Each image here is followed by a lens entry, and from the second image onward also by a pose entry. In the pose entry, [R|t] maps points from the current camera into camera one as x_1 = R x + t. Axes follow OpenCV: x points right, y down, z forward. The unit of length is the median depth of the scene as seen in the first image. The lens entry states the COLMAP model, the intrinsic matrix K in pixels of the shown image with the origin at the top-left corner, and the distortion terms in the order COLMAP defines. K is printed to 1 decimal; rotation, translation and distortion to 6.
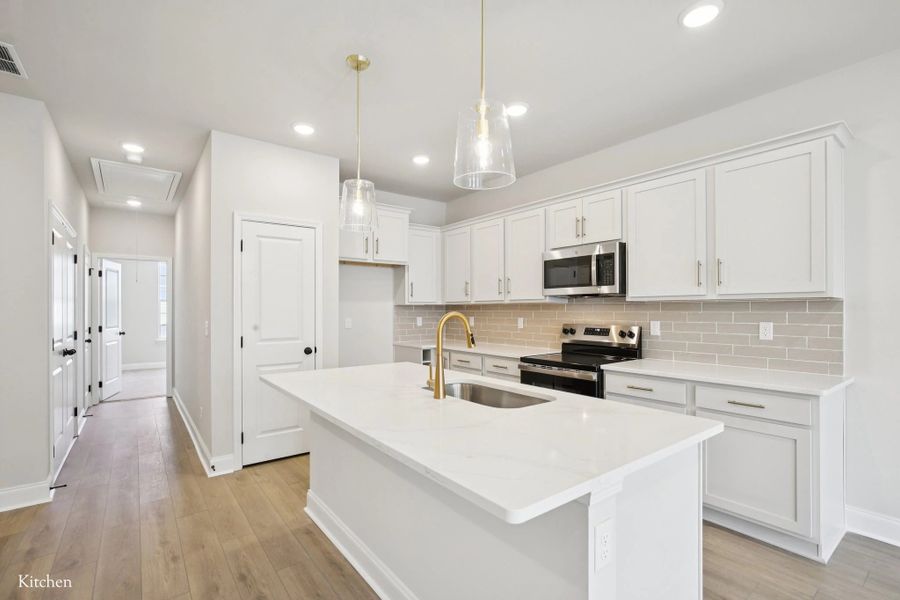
lens RADIAL K [[413.5, 0, 445.7], [0, 413.5, 307.3], [0, 0, 1]] dist [-0.004657, 0.000377]
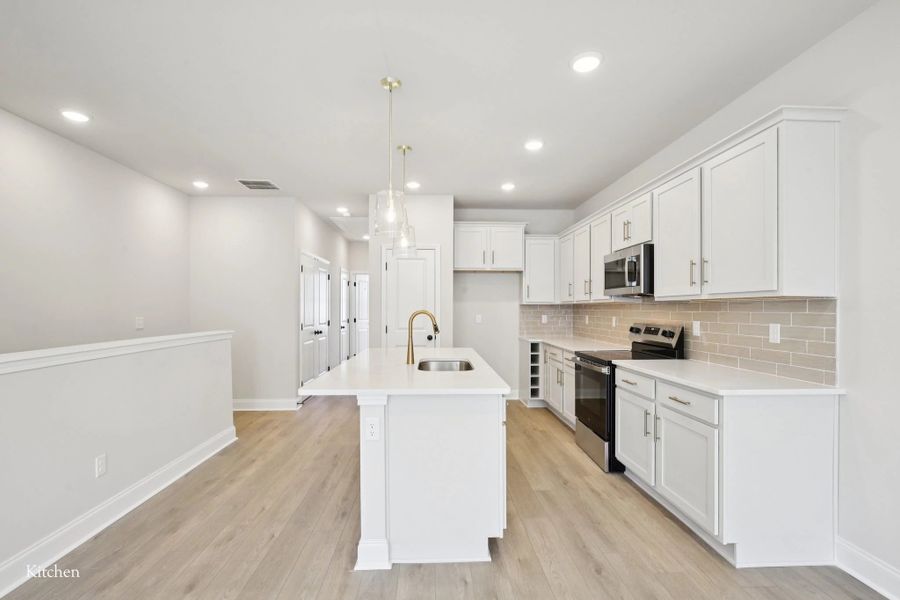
lens RADIAL K [[413.5, 0, 445.7], [0, 413.5, 307.3], [0, 0, 1]] dist [-0.004657, 0.000377]
pose [[0.820392, 0.002357, -0.571797, 0.539337], [-0.000986, 0.999996, 0.002708, -0.001041], [0.571801, -0.001658, 0.820391, -0.121670]]
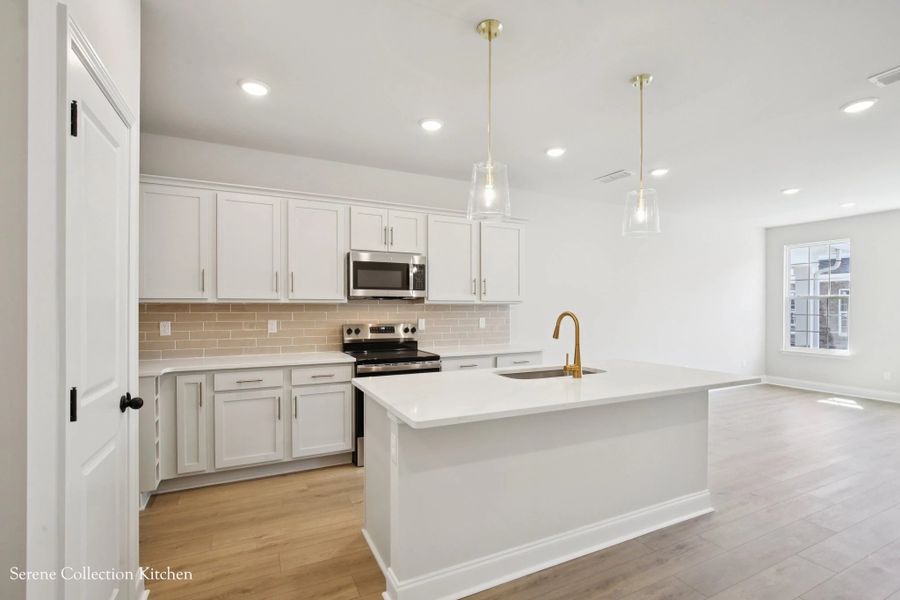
lens RADIAL K [[422.8, 0, 453.1], [0, 422.8, 313.0], [0, 0, 1]] dist [-0.002536, 0.001474]
pose [[0.186389, -0.005173, 0.982462, -0.743541], [-0.002568, 0.999980, 0.005753, 0.005809], [-0.982473, -0.003595, 0.186372, 0.607989]]
